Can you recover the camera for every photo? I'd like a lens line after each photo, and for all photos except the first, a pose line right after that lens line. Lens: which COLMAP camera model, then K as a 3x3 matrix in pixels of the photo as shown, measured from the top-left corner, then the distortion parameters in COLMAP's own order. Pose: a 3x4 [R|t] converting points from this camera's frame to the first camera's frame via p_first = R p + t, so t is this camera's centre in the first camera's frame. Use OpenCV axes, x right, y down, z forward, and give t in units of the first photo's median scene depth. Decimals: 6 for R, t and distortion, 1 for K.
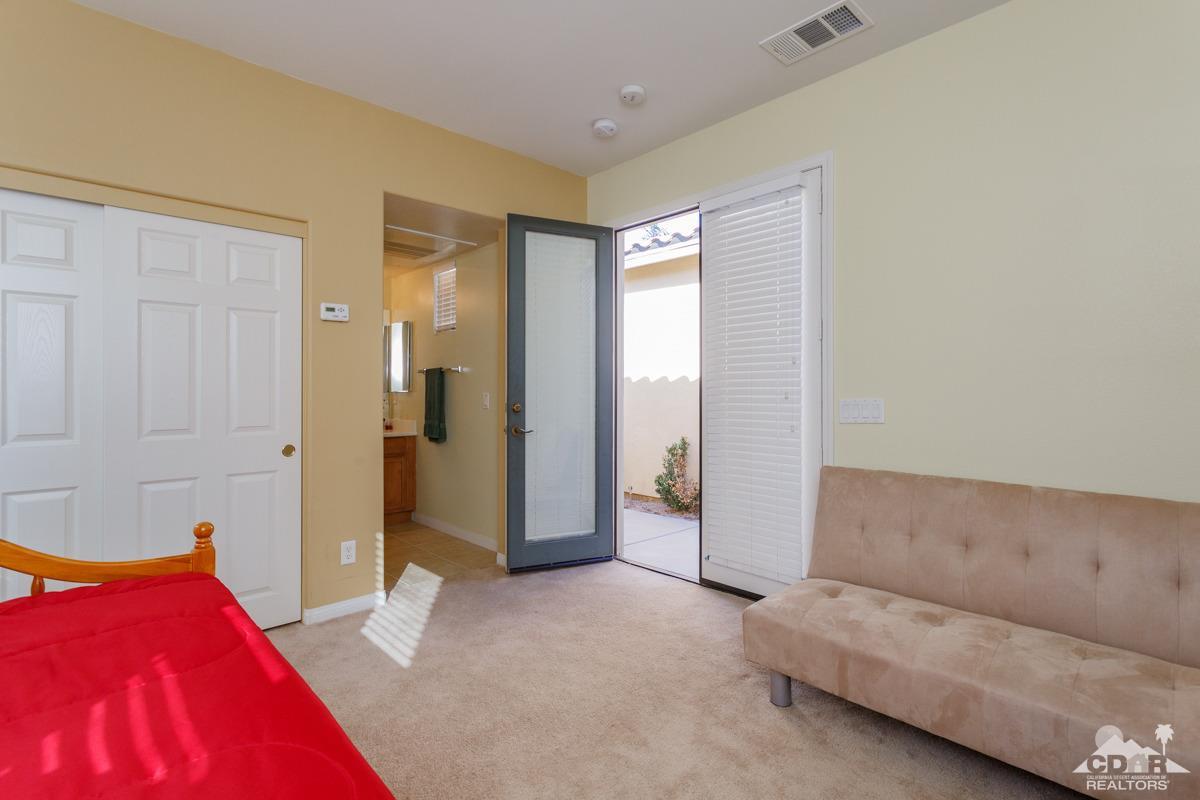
lens RADIAL K [[566.4, 0, 594.9], [0, 566.4, 390.7], [0, 0, 1]] dist [0.000187, -0.000294]
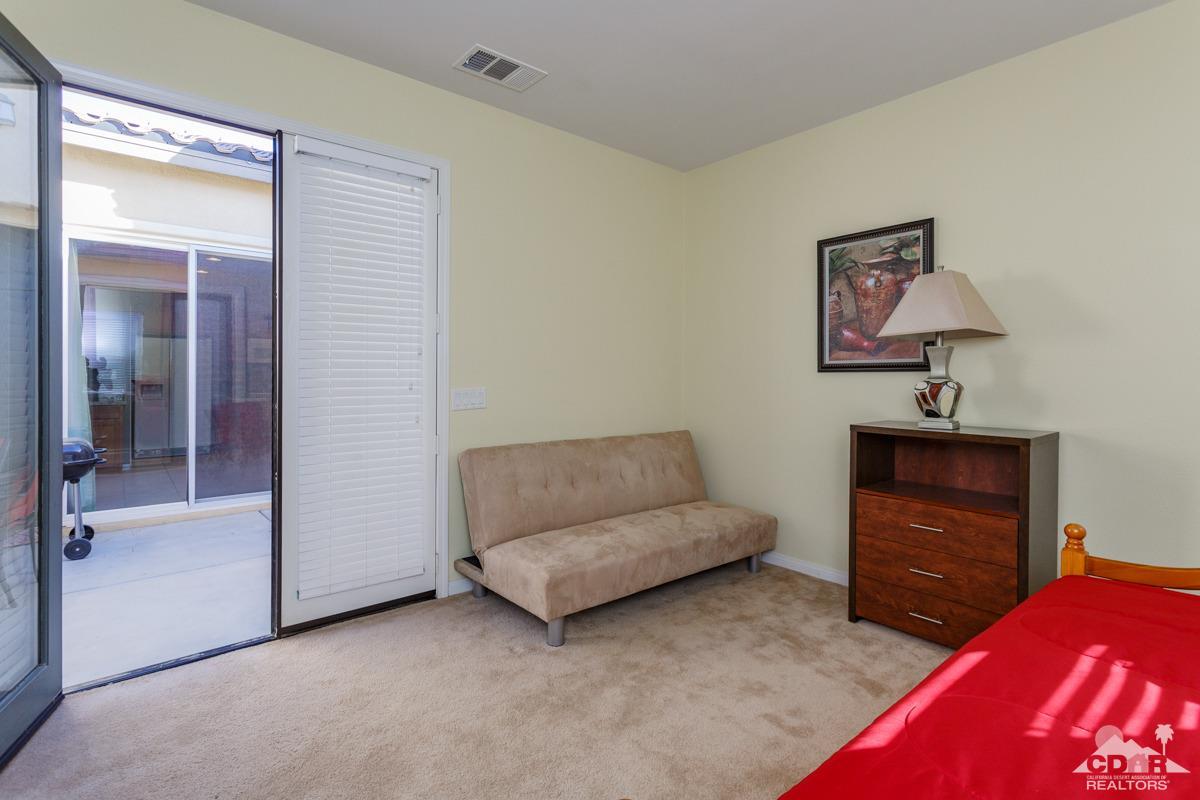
lens RADIAL K [[578.9, 0, 585.2], [0, 578.9, 376.9], [0, 0, 1]] dist [-0.003690, -0.000105]
pose [[0.074382, -0.002286, 0.997227, -0.720486], [-0.001786, 0.999995, 0.002425, -0.012194], [-0.997228, -0.001961, 0.074378, 0.698163]]
